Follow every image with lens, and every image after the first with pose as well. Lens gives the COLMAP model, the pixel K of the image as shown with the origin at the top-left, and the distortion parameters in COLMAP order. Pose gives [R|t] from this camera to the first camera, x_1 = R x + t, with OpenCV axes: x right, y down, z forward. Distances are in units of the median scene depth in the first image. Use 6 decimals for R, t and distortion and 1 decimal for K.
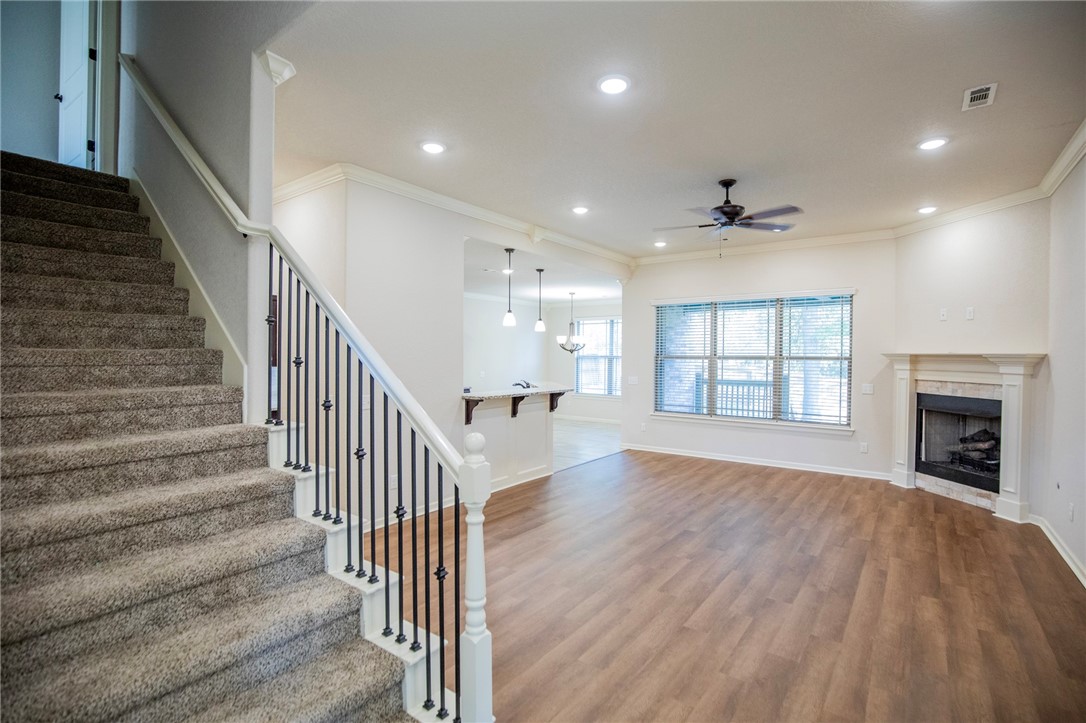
lens RADIAL K [[509.3, 0, 547.3], [0, 509.3, 361.2], [0, 0, 1]] dist [-0.033630, 0.006589]
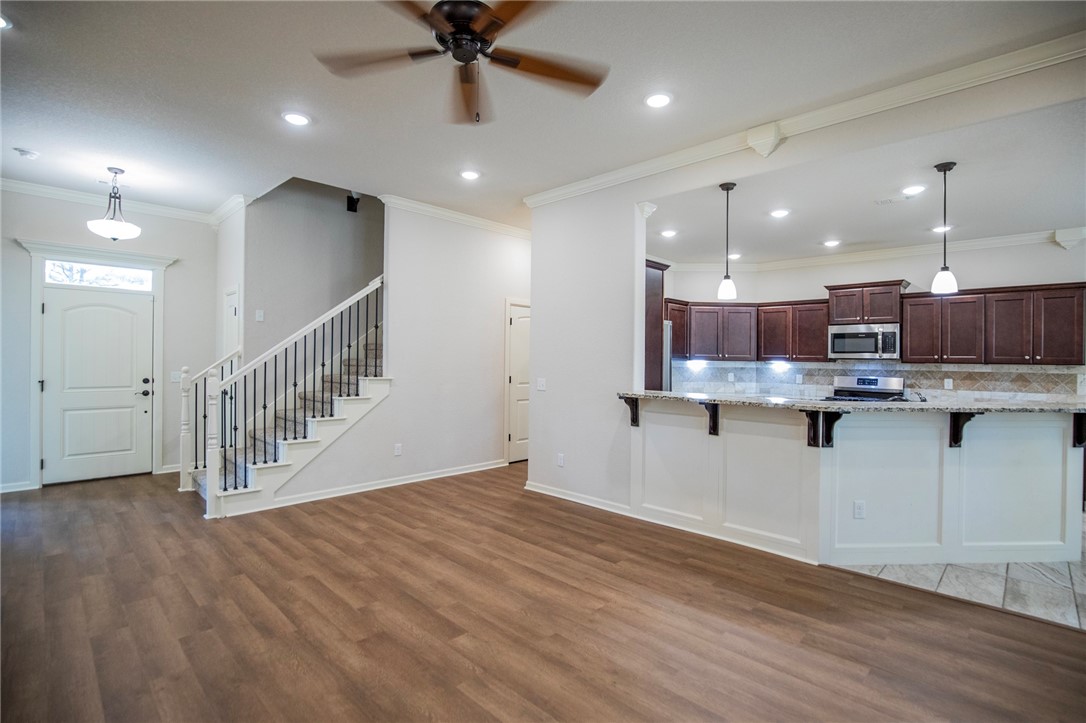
lens RADIAL K [[509.3, 0, 556.2], [0, 509.3, 358.6], [0, 0, 1]] dist [-0.033630, 0.006589]
pose [[-0.121960, -0.007693, -0.992505, 0.758857], [-0.024805, 0.999681, -0.004700, 0.022017], [0.992225, 0.024046, -0.122112, 1.065966]]
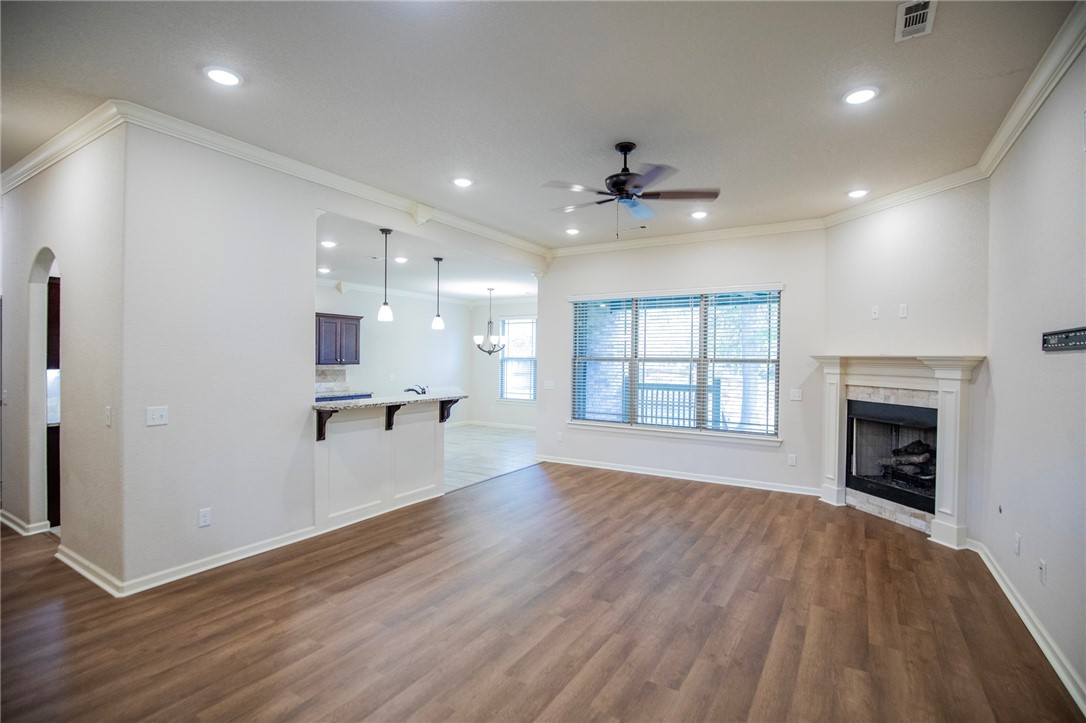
lens RADIAL K [[509.3, 0, 547.5], [0, 509.3, 362.0], [0, 0, 1]] dist [-0.033630, 0.006589]
pose [[0.996058, 0.002800, 0.088664, 0.146077], [-0.002410, 0.999987, -0.004509, 0.001458], [-0.088676, 0.004278, 0.996051, 0.177180]]
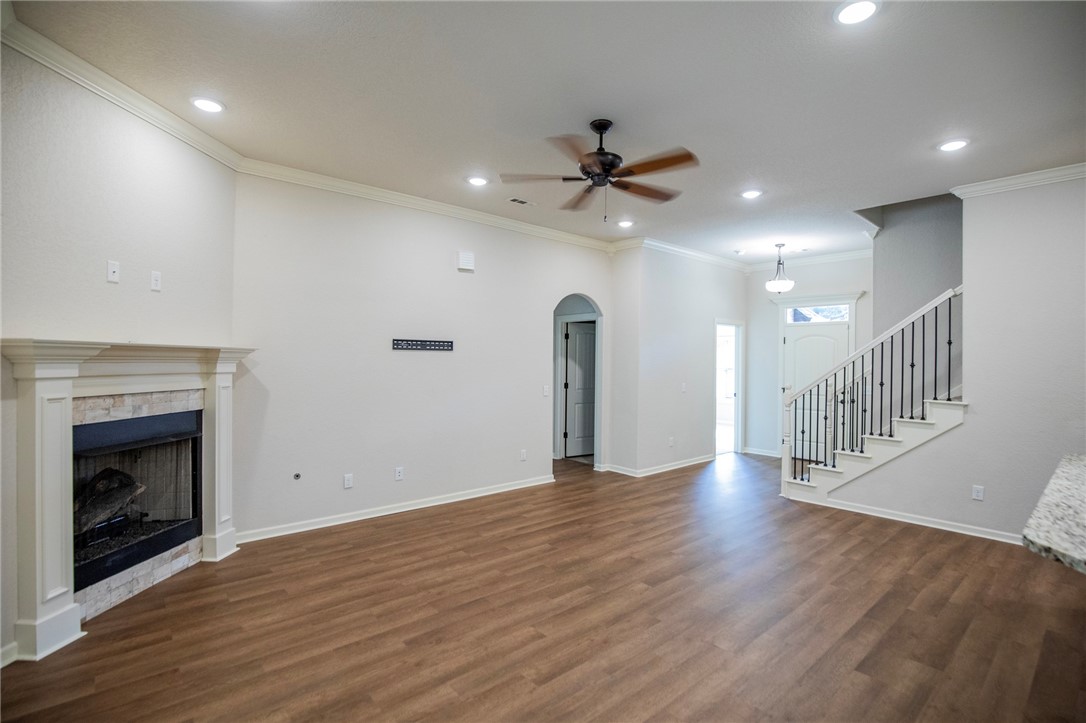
lens RADIAL K [[509.3, 0, 553.9], [0, 509.3, 361.0], [0, 0, 1]] dist [-0.033630, 0.006589]
pose [[-0.979219, -0.017554, 0.202043, 0.247685], [-0.014321, 0.999745, 0.017452, -0.014443], [-0.202298, 0.014196, -0.979221, 1.618817]]
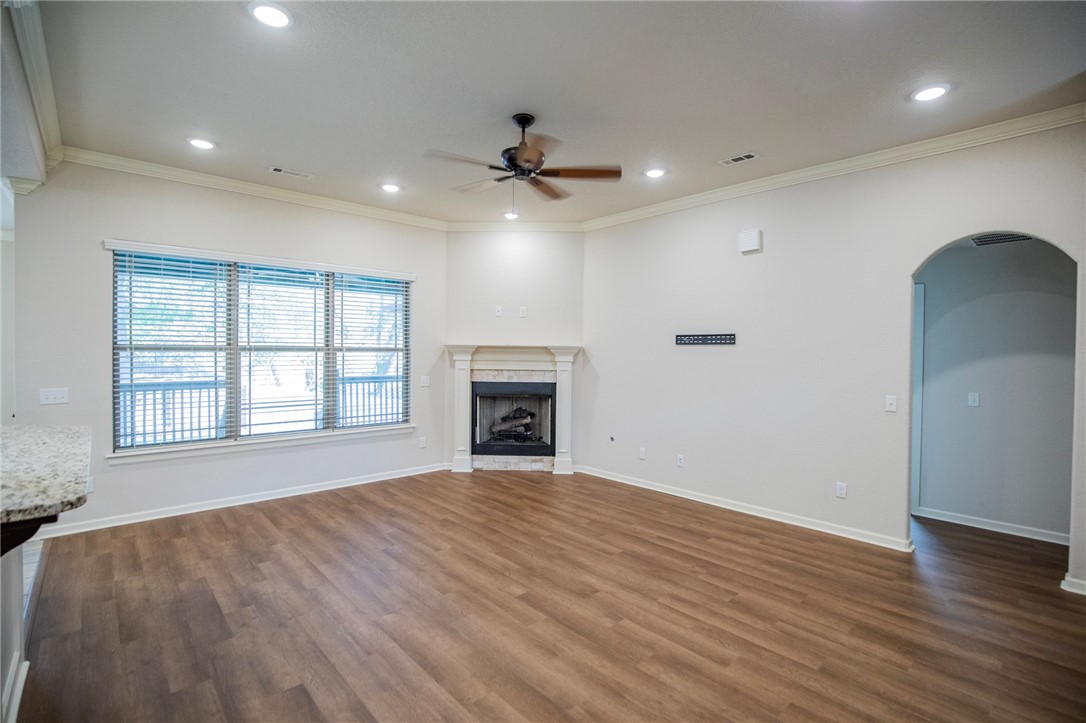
lens RADIAL K [[509.3, 0, 558.3], [0, 509.3, 359.0], [0, 0, 1]] dist [-0.033630, 0.006589]
pose [[0.175505, -0.020426, 0.984267, -0.361623], [0.005670, 0.999789, 0.019737, -0.006970], [-0.984462, 0.002117, 0.175584, 0.752383]]
